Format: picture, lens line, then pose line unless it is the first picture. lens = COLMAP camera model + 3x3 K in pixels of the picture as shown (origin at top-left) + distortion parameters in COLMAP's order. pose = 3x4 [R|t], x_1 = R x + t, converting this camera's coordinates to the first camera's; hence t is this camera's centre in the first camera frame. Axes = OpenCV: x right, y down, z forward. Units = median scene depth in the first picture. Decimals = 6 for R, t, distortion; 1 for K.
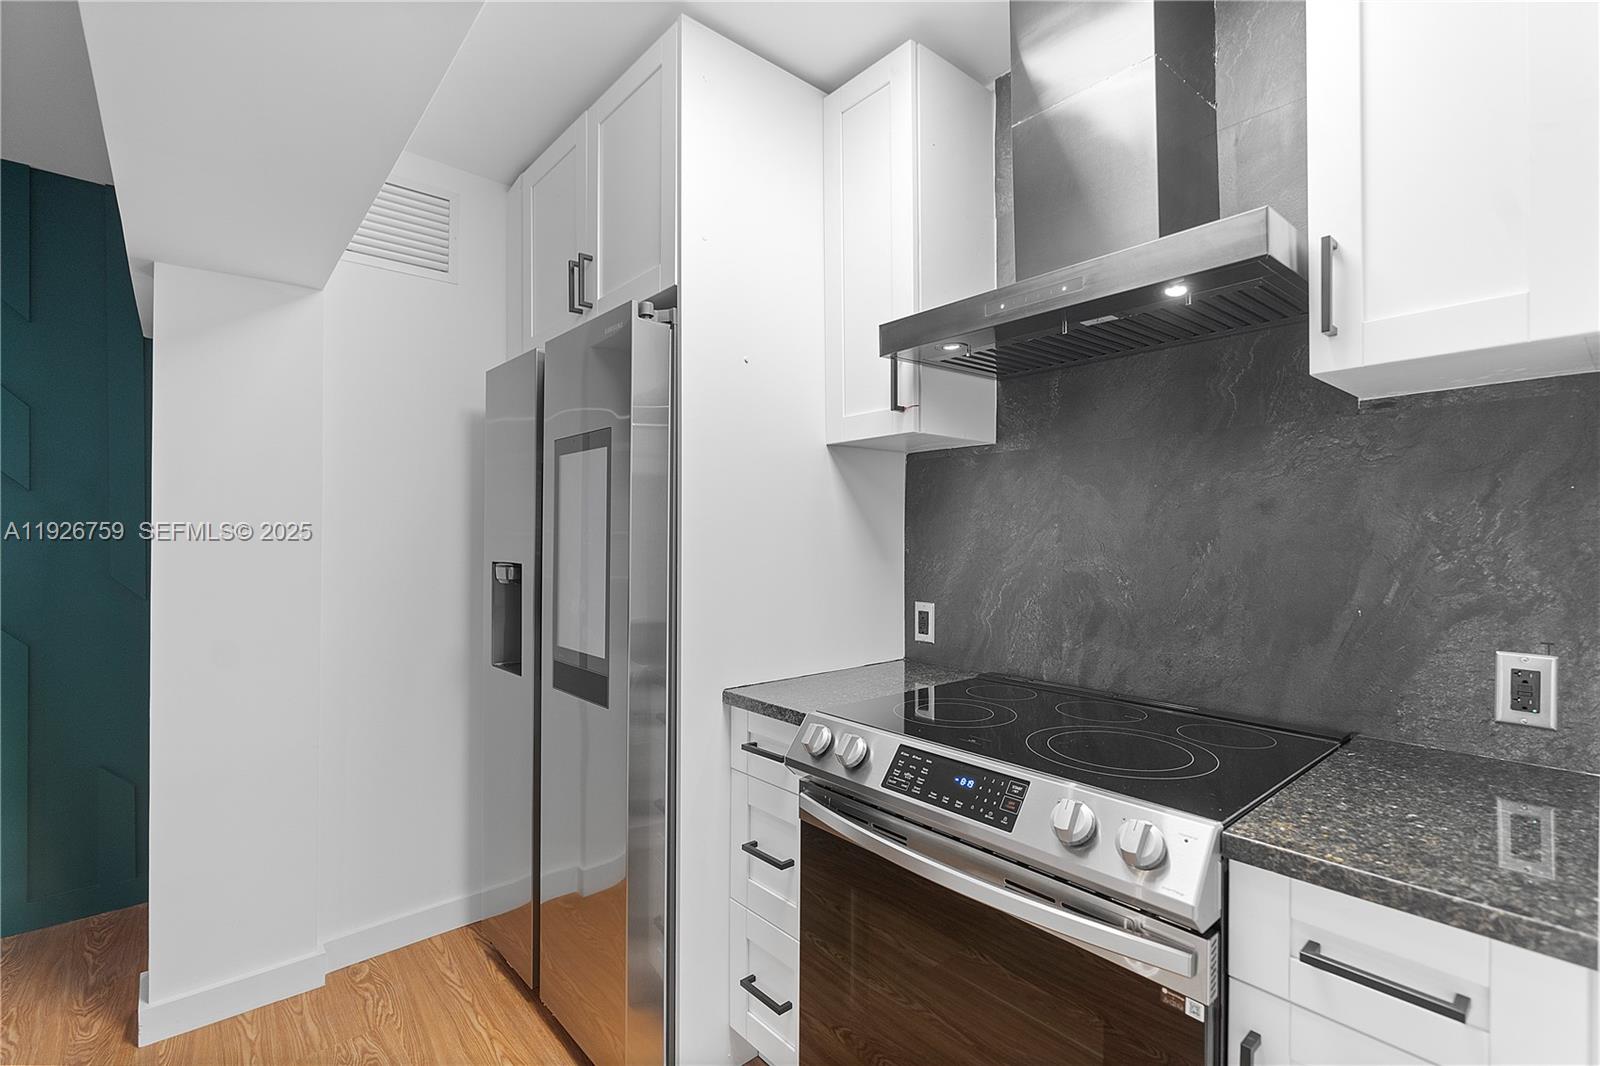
lens RADIAL K [[724.5, 0, 792.8], [0, 724.5, 543.7], [0, 0, 1]] dist [-0.001185, -0.000313]
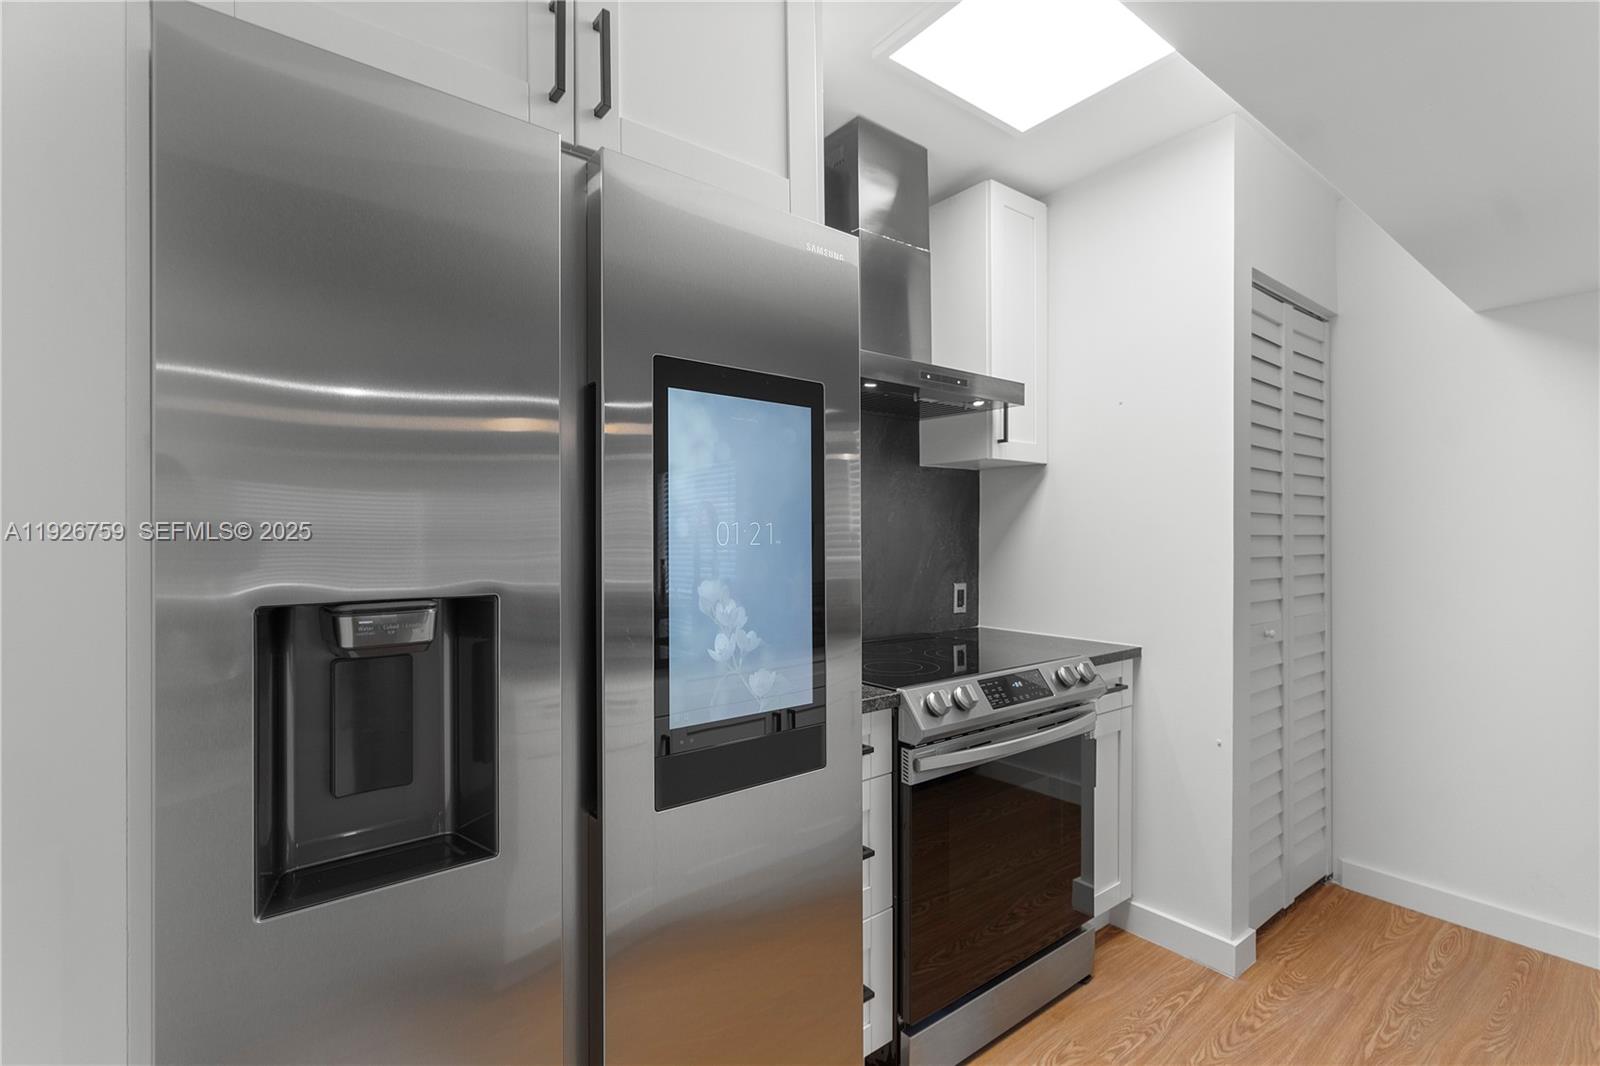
lens RADIAL K [[734.0, 0, 800.0], [0, 734.0, 533.0], [0, 0, 1]] dist [-0.005057, -0.000133]
pose [[0.043384, -0.002268, 0.999056, -1.465447], [0.008440, 0.999963, 0.001903, -0.025291], [-0.999023, 0.008349, 0.043401, 1.428782]]
